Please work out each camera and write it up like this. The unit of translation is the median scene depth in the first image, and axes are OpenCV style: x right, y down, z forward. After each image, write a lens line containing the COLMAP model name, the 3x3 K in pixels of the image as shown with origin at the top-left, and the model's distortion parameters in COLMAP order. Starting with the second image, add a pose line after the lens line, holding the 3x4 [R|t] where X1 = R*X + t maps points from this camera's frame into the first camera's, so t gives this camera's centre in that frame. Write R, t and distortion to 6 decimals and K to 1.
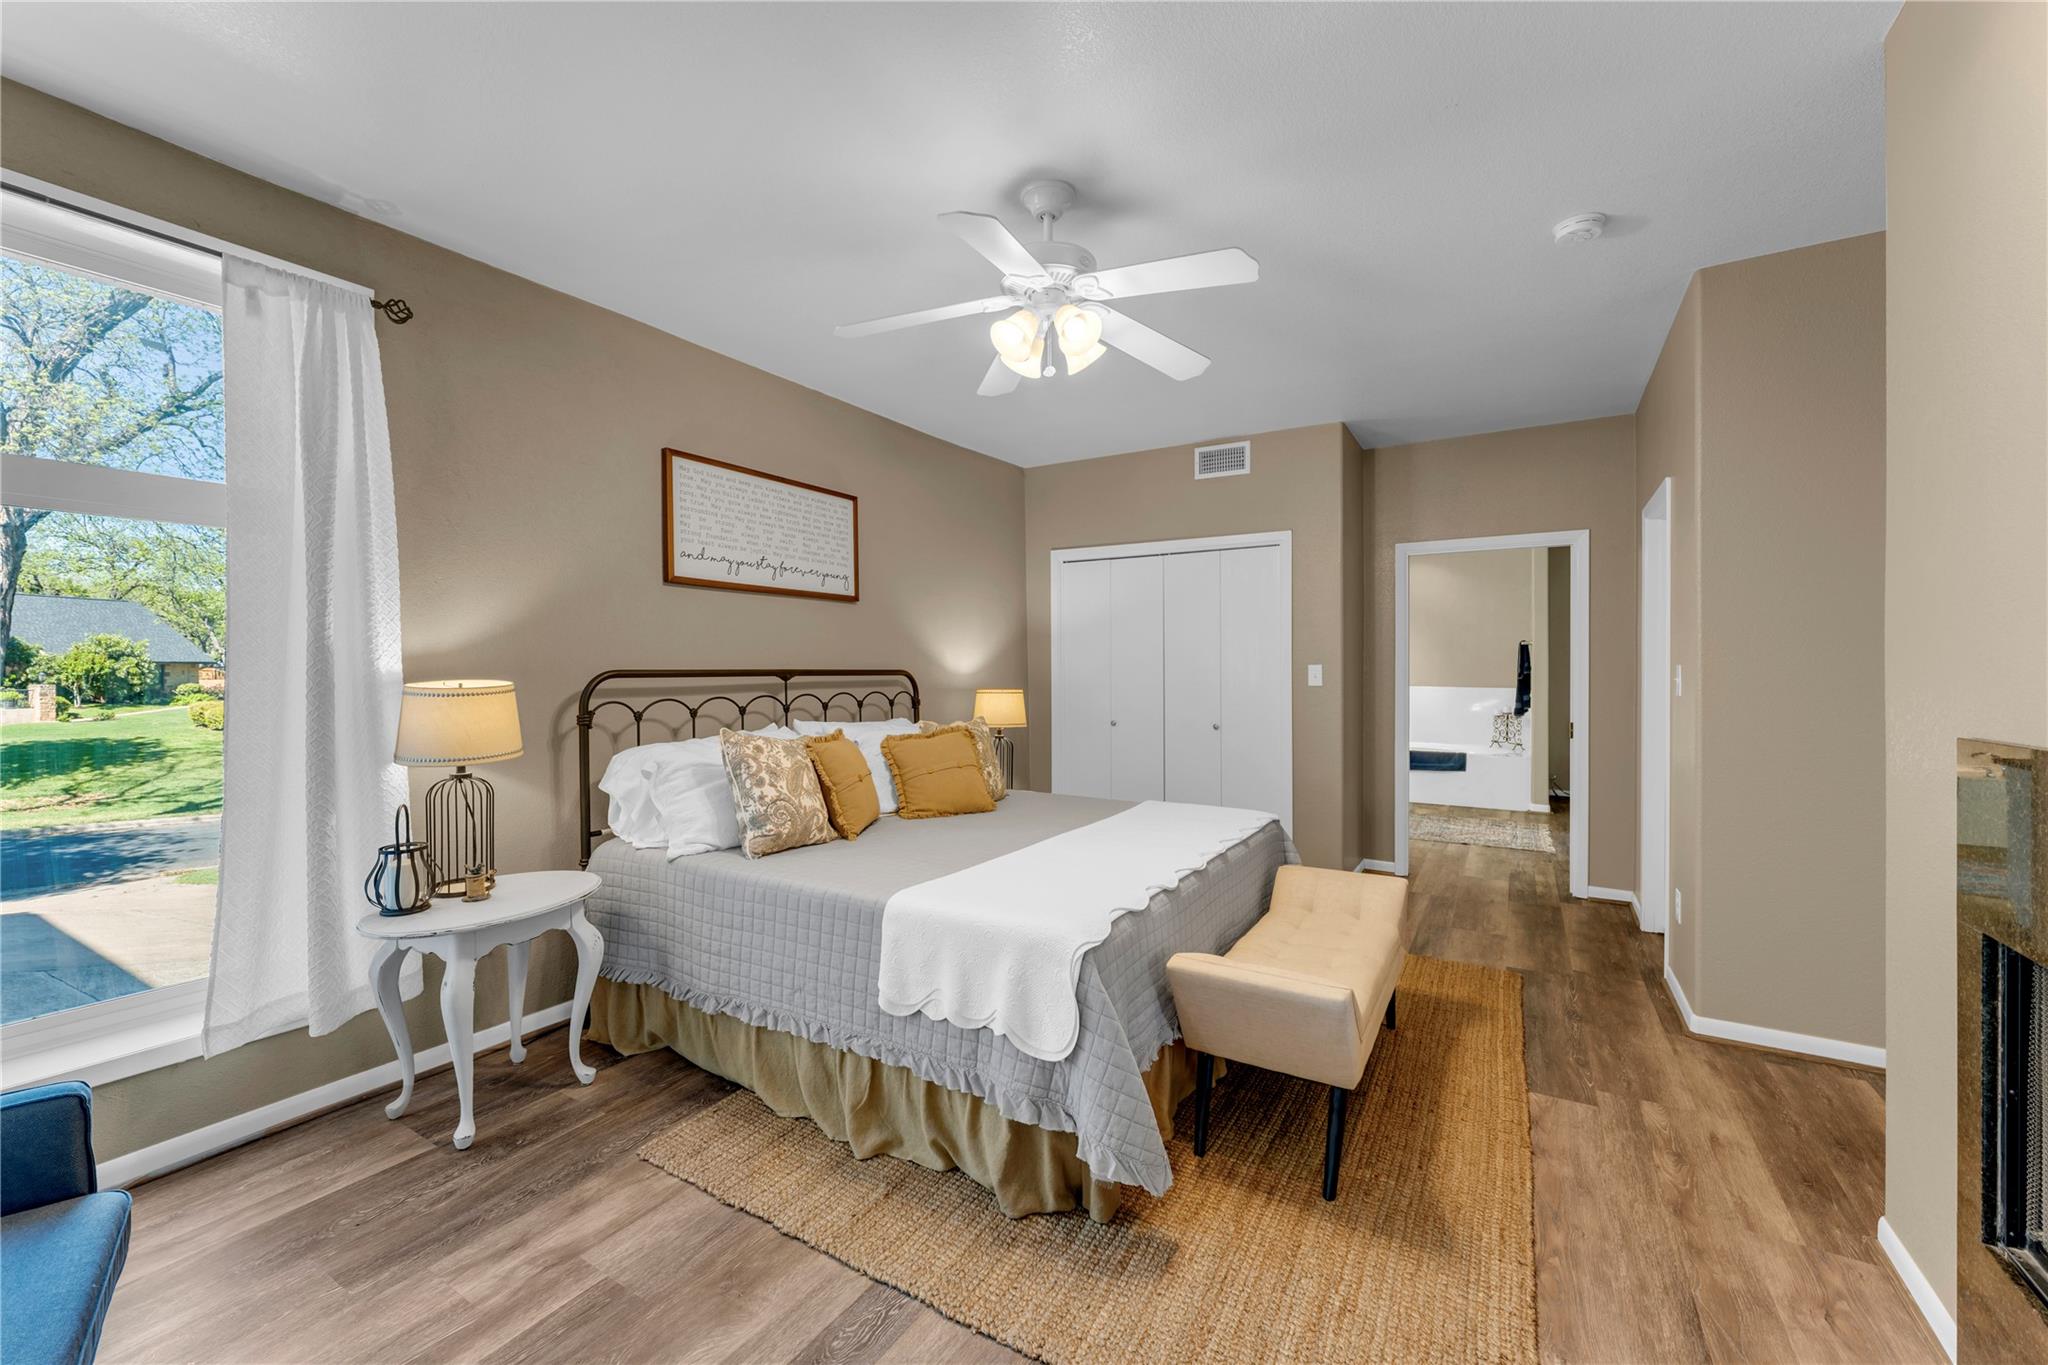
lens RADIAL K [[812.9, 0, 1023.5], [0, 812.9, 689.6], [0, 0, 1]] dist [0.000052, -0.000140]
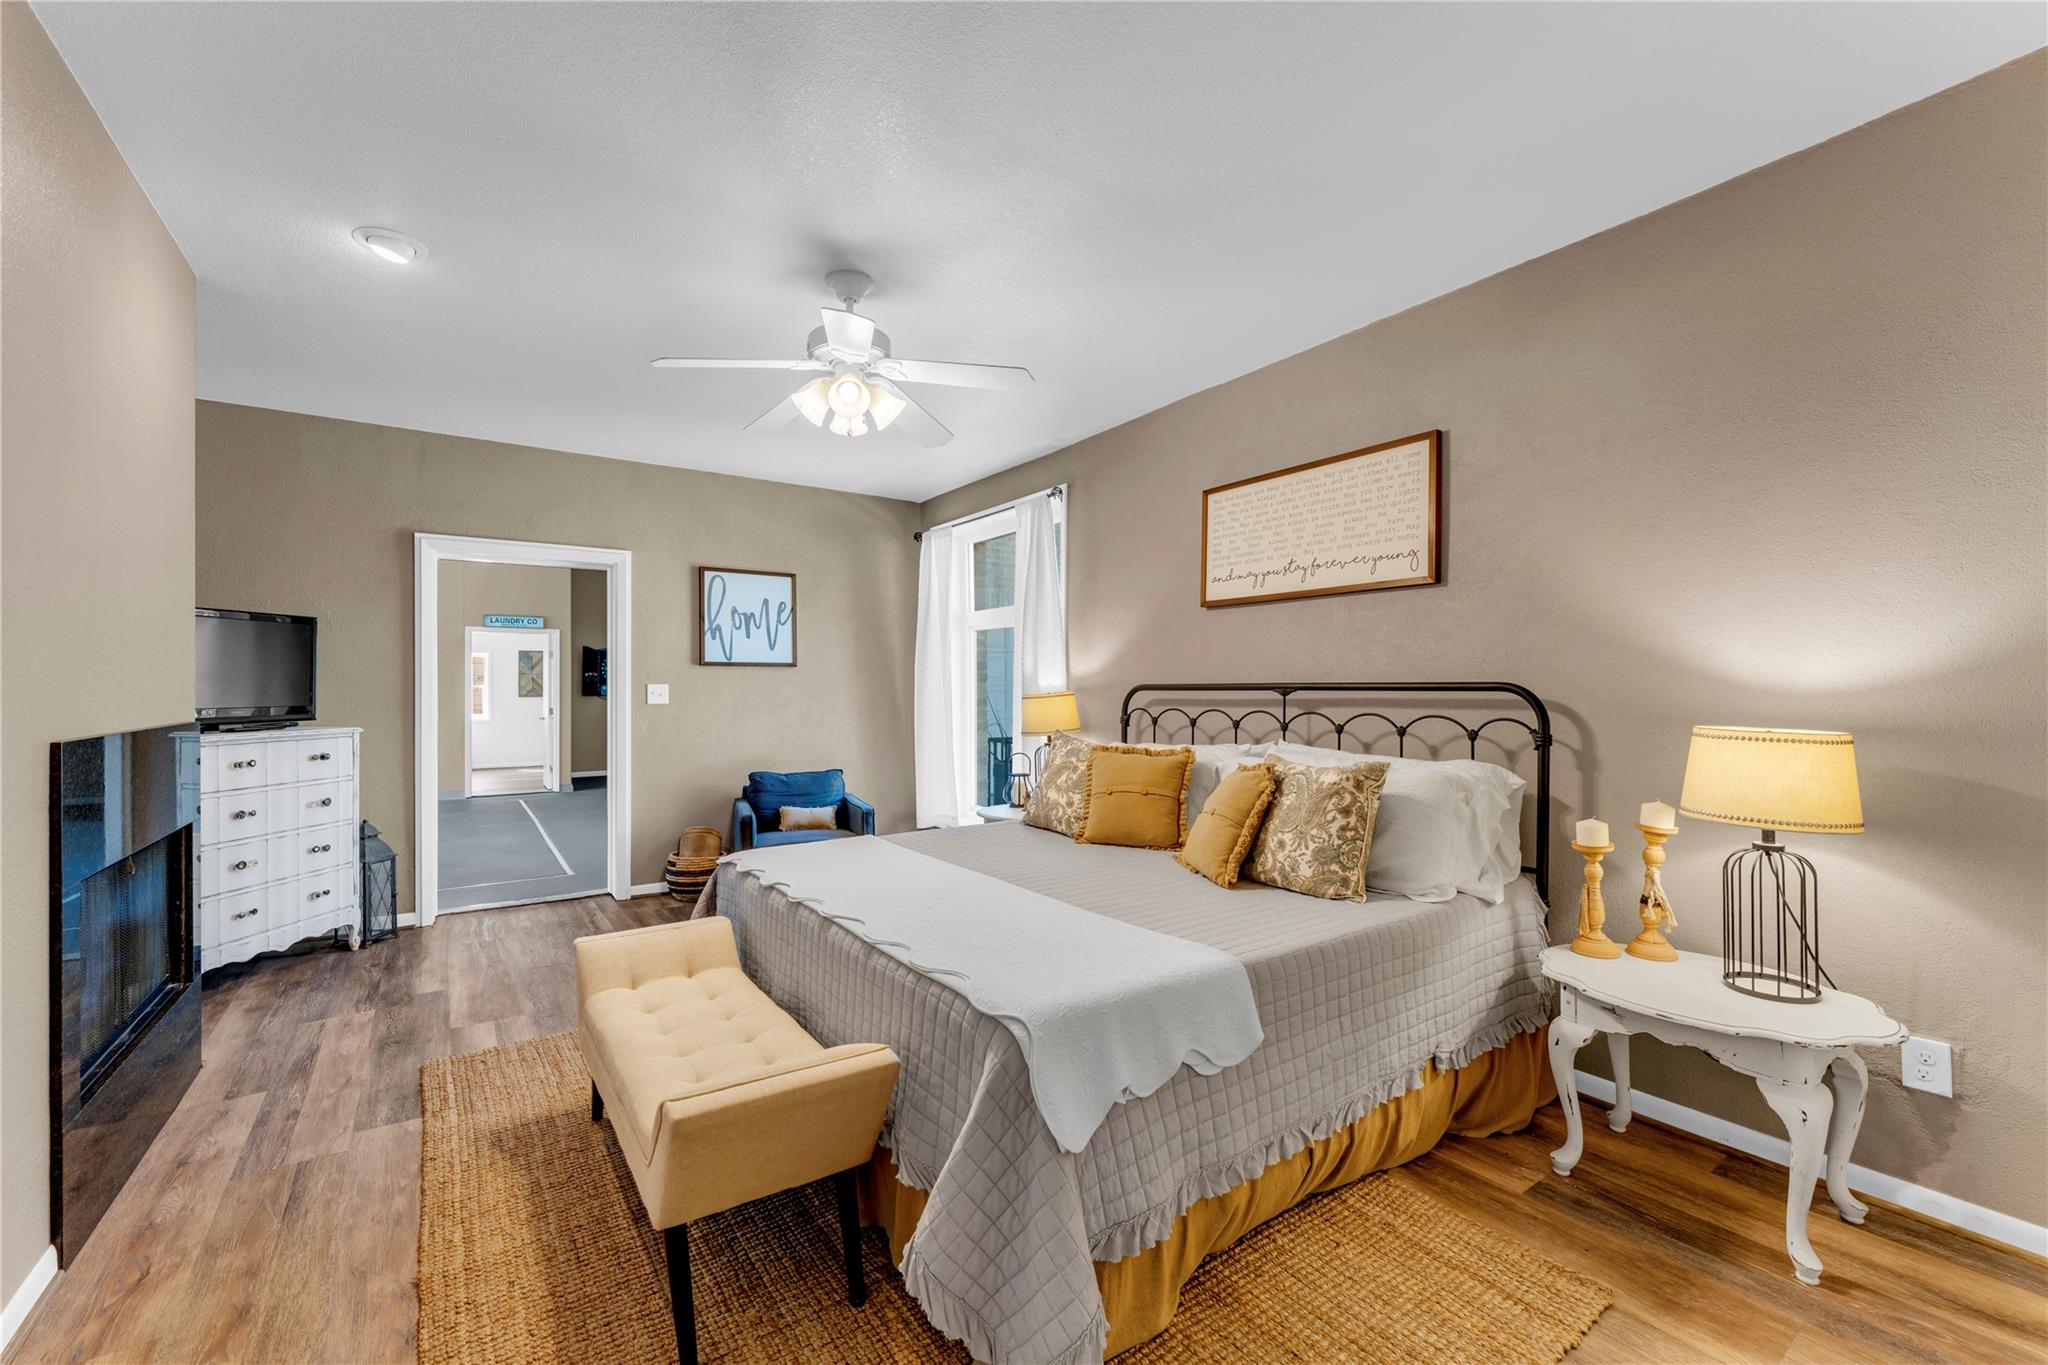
lens RADIAL K [[812.9, 0, 982.4], [0, 812.9, 678.8], [0, 0, 1]] dist [0.000052, -0.000140]
pose [[-0.427936, -0.001257, -0.903808, 0.655622], [-0.016551, 0.999842, 0.006446, -0.030115], [0.903657, 0.017718, -0.427889, 1.084461]]
